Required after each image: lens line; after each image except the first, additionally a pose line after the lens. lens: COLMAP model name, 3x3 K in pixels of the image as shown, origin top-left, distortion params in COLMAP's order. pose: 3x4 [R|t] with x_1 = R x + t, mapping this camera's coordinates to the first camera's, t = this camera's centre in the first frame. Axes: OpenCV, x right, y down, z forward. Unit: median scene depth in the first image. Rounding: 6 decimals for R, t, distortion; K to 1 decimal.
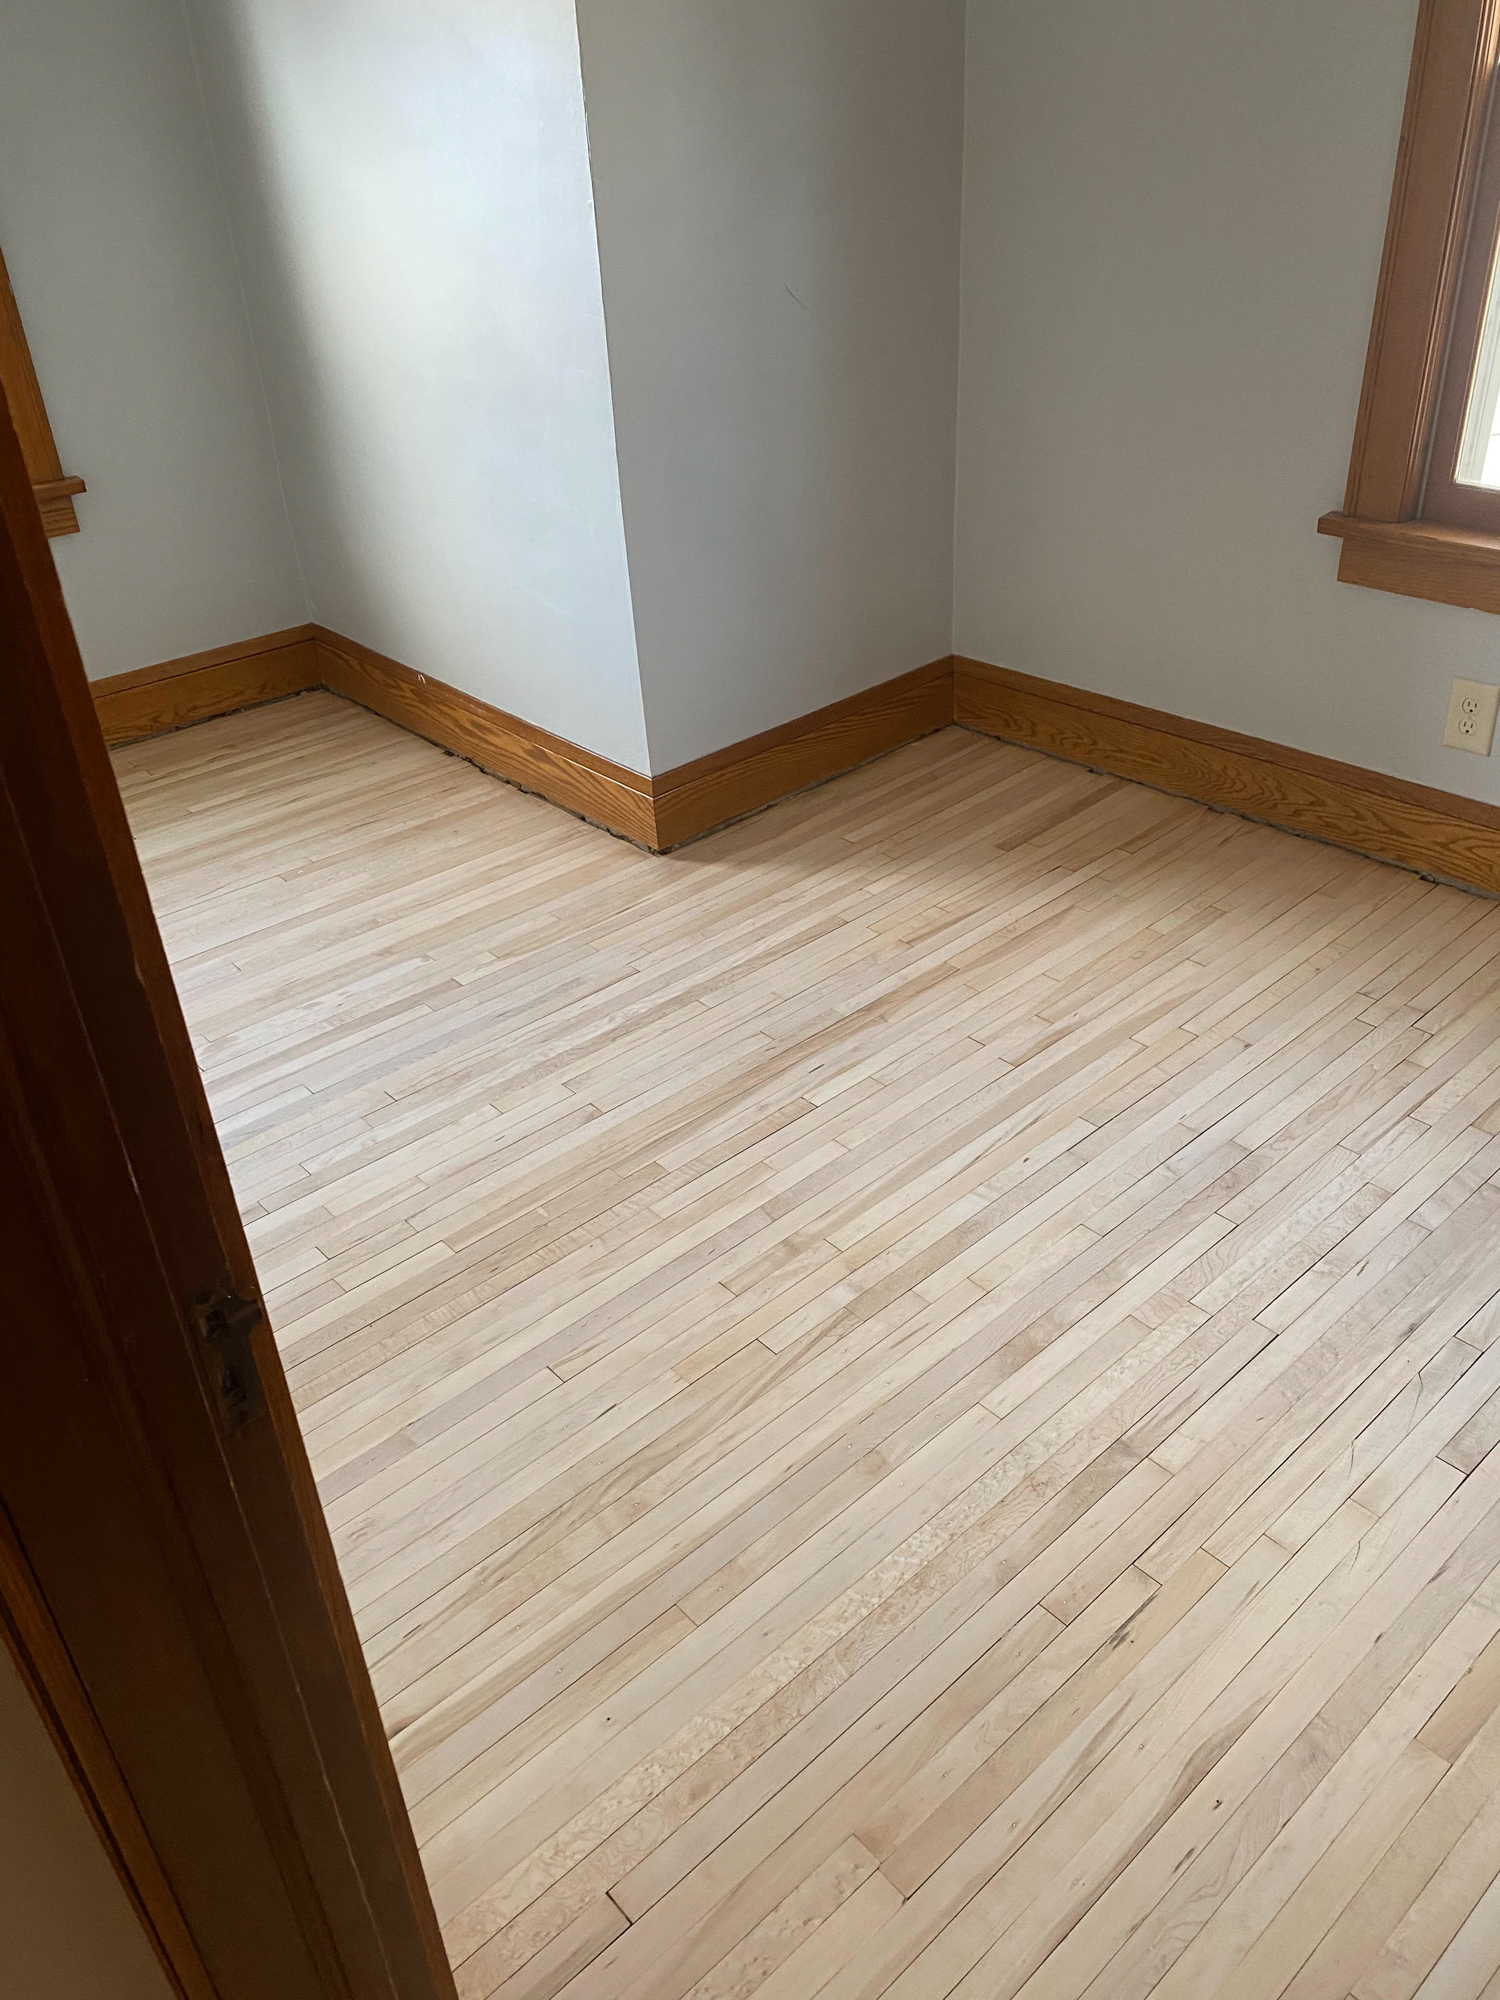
lens RADIAL K [[1519.0, 0, 771.5], [0, 1519.0, 985.5], [0, 0, 1]] dist [0.045235, -0.047231]
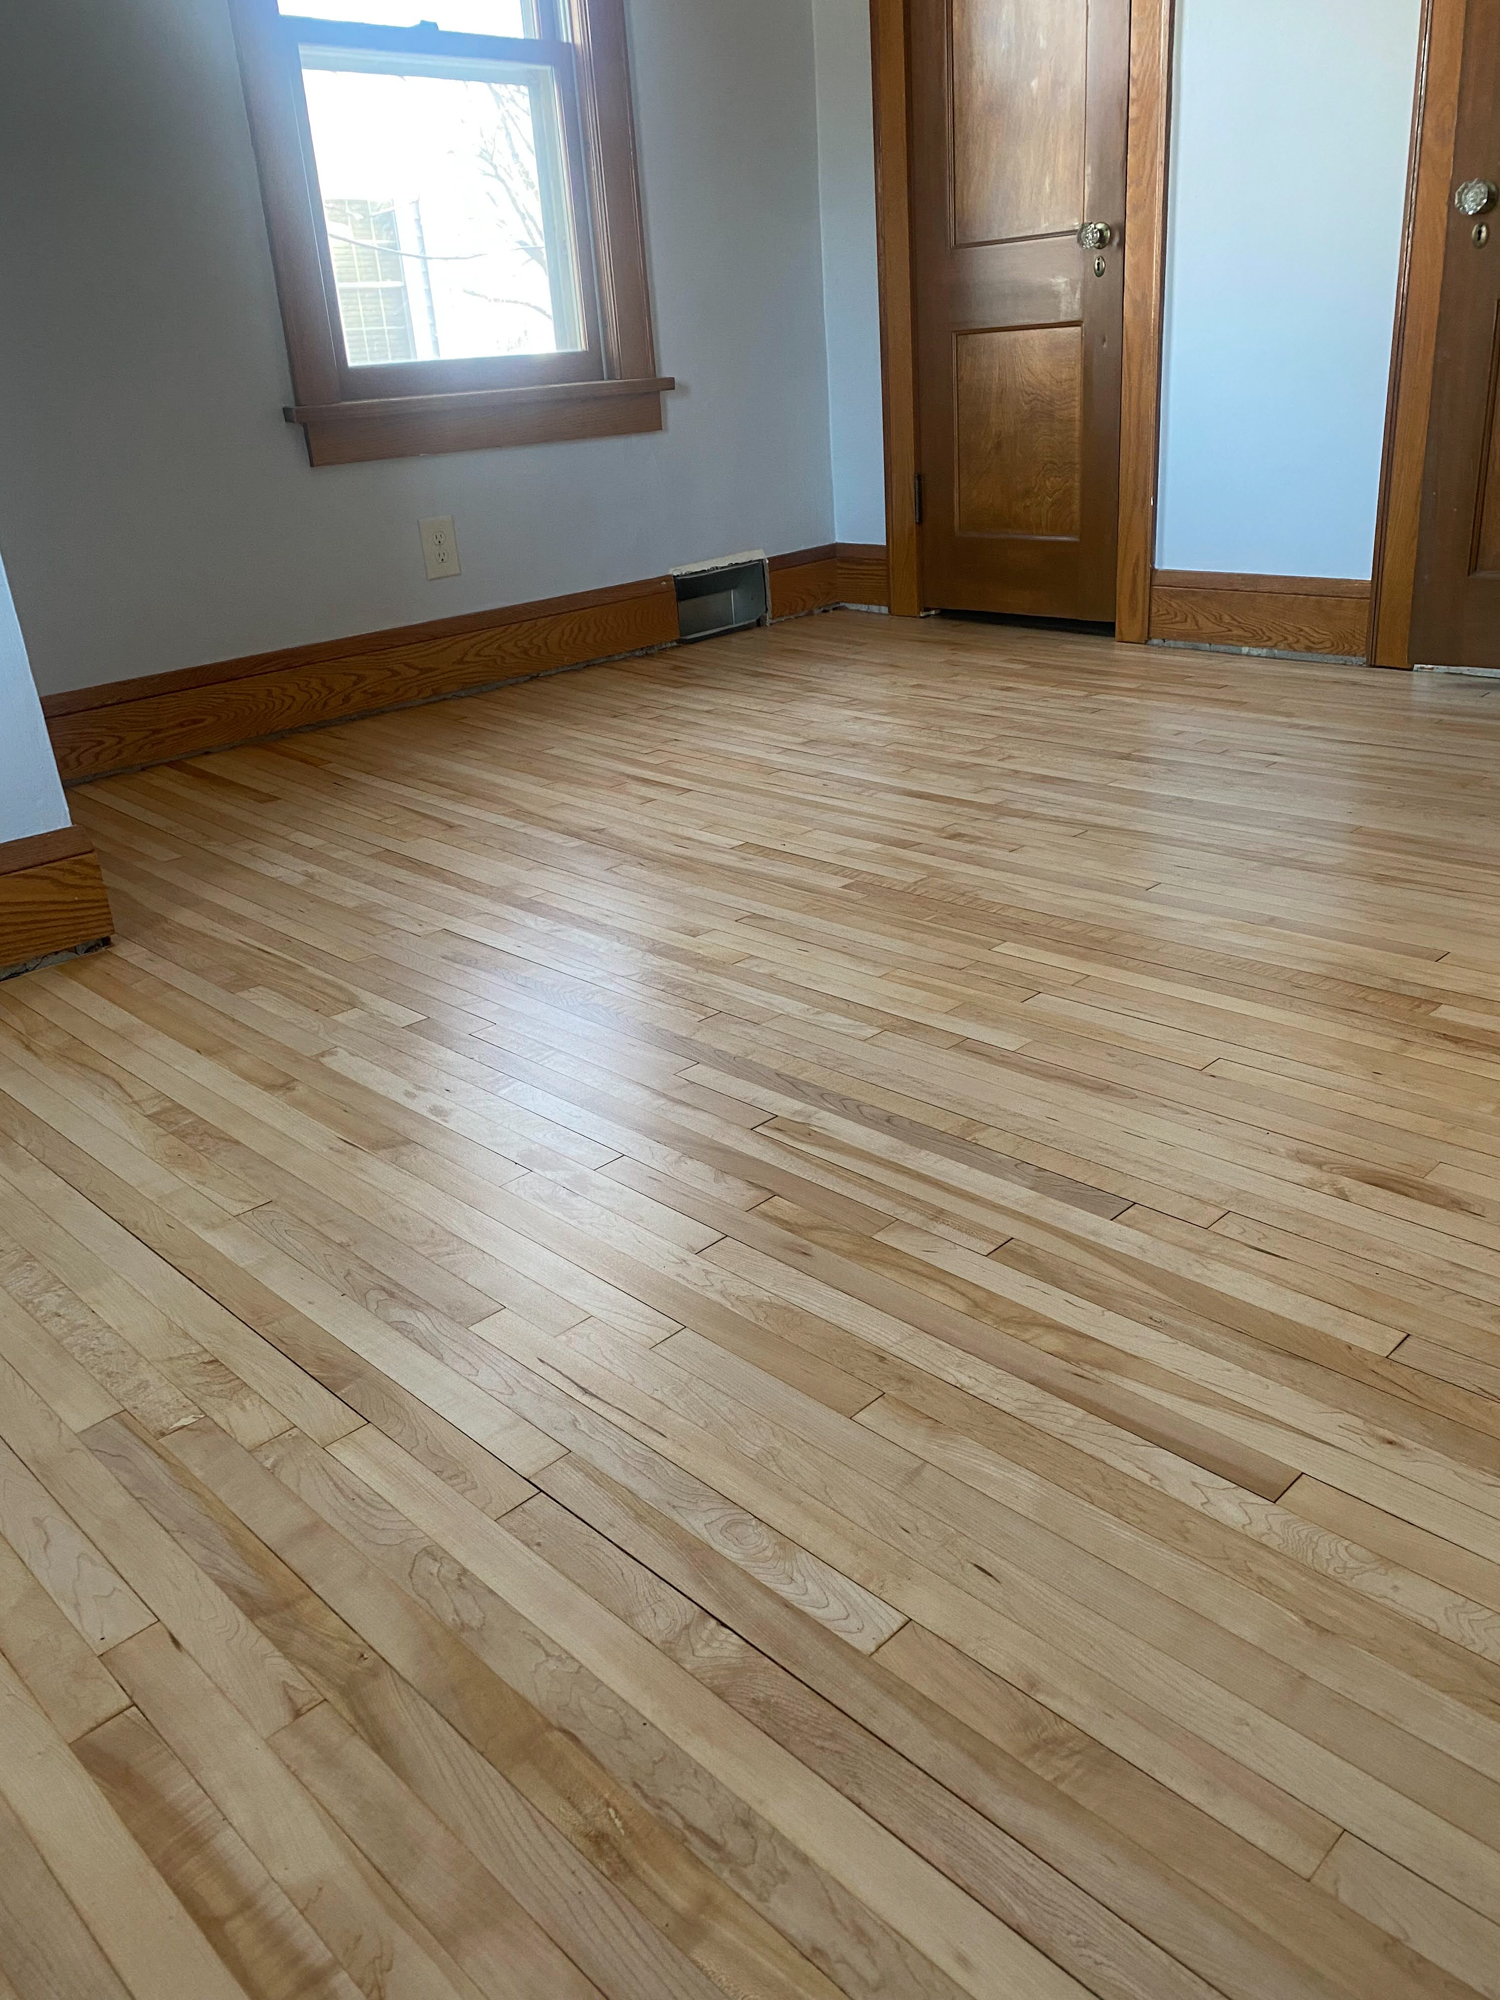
lens RADIAL K [[1519.0, 0, 759.8], [0, 1519.0, 984.3], [0, 0, 1]] dist [0.045235, -0.047231]
pose [[-0.043991, -0.336026, 0.940825, -0.851735], [0.575730, 0.761104, 0.298757, -0.128708], [-0.816455, 0.554804, 0.159979, 0.796271]]
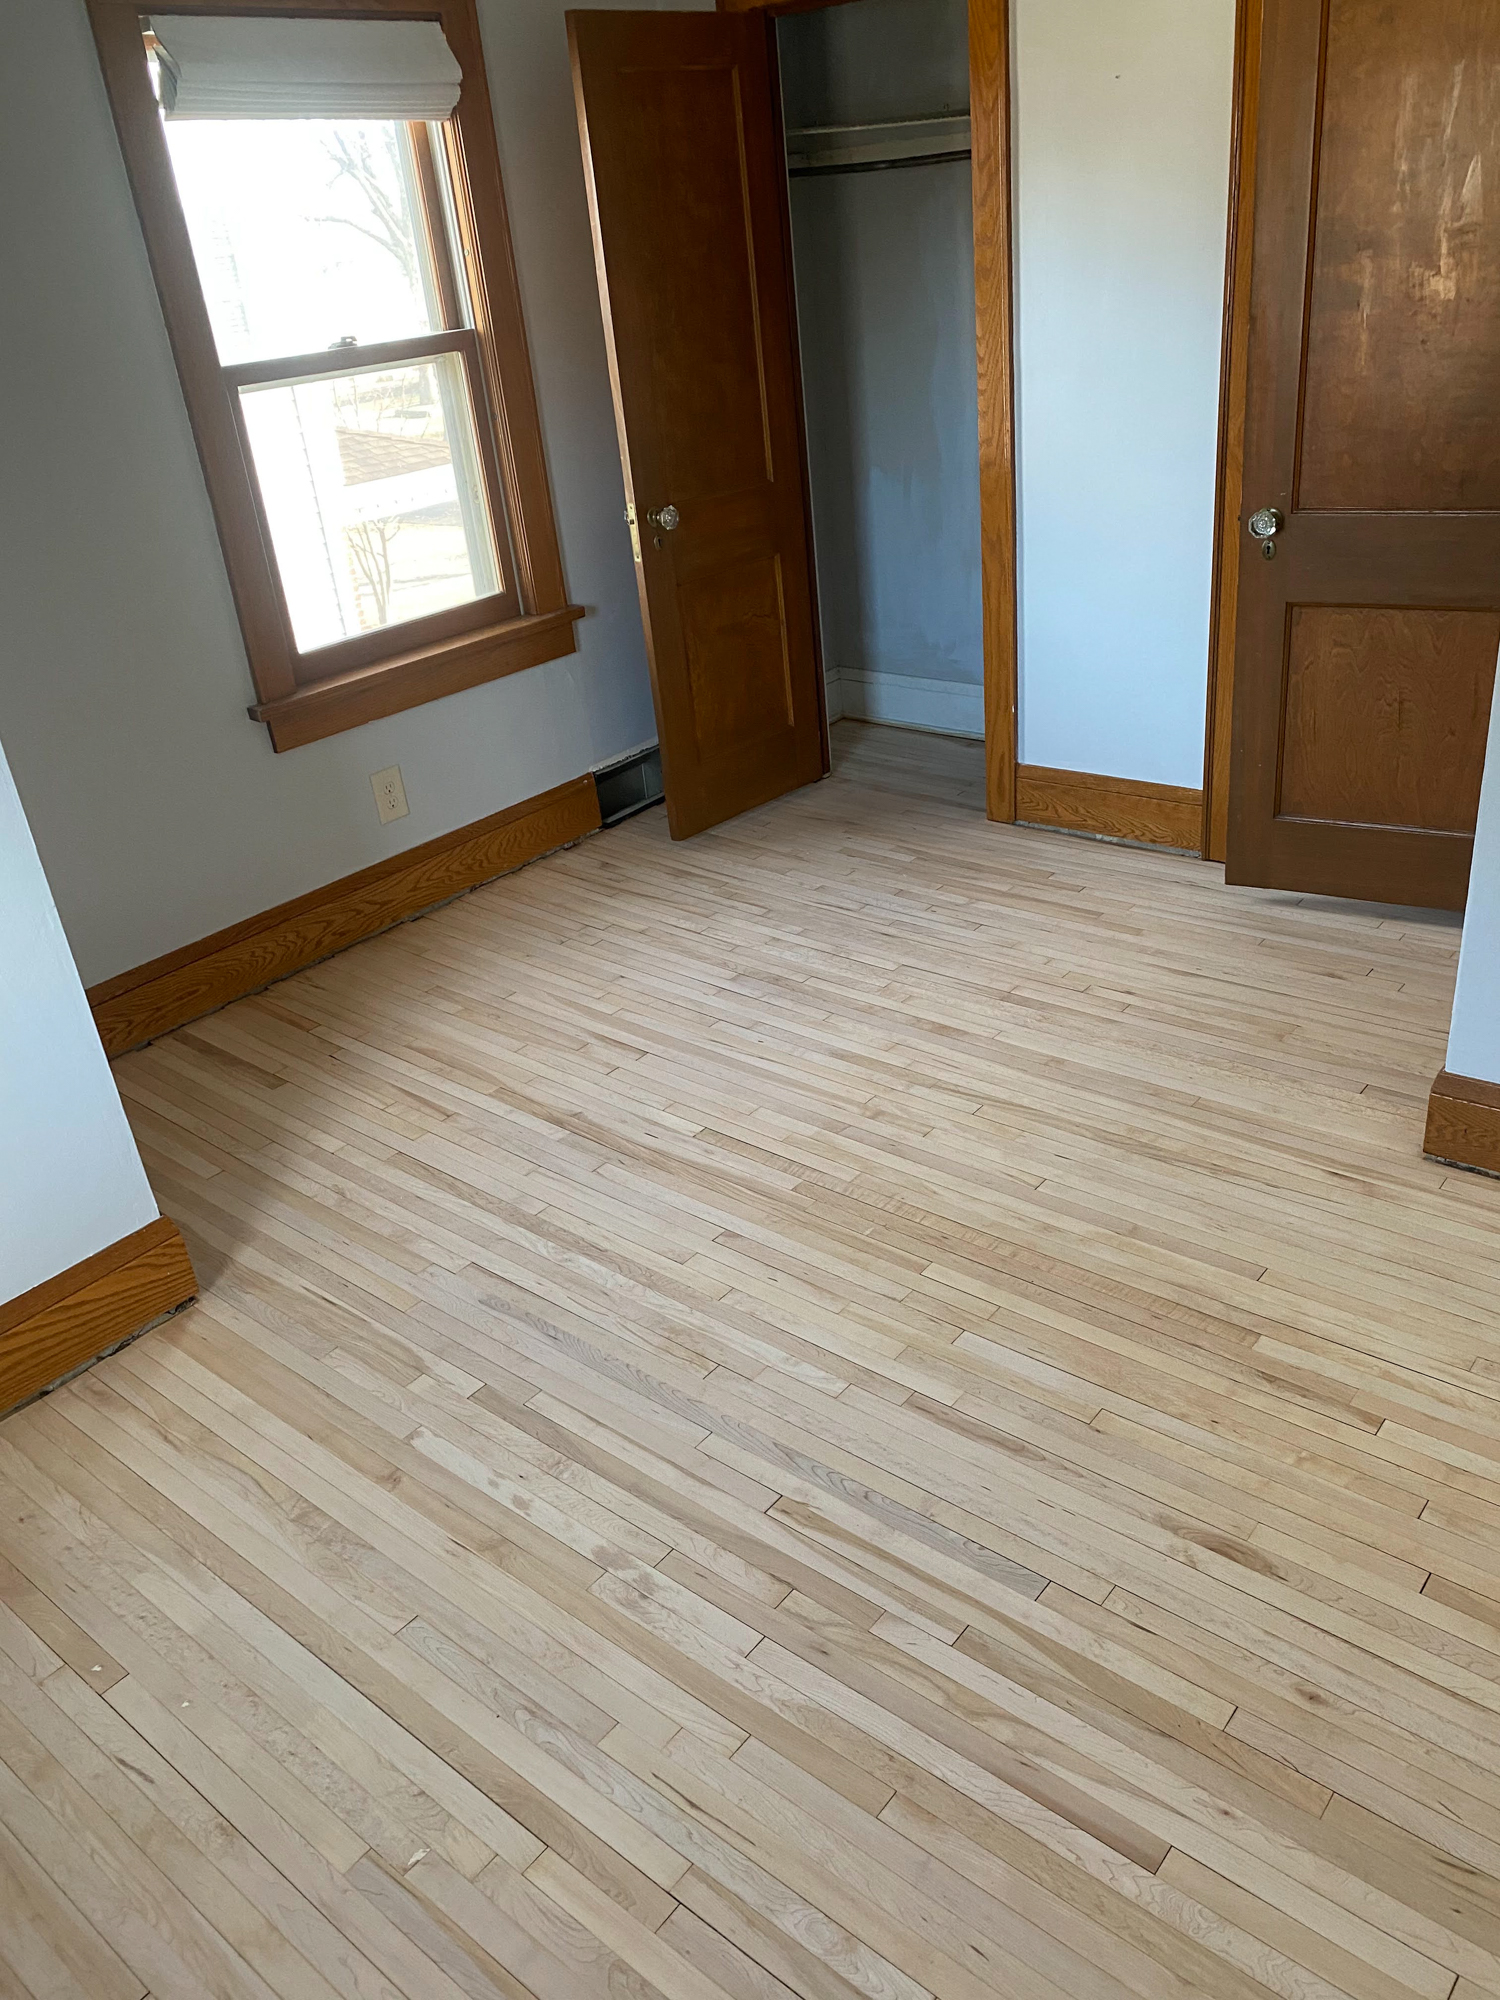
lens RADIAL K [[1519.0, 0, 761.2], [0, 1519.0, 994.0], [0, 0, 1]] dist [0.045235, -0.047231]
pose [[-0.142933, -0.393017, 0.908354, -0.927496], [0.596810, 0.697923, 0.395881, -0.401177], [-0.789549, 0.598699, 0.134800, 0.664509]]
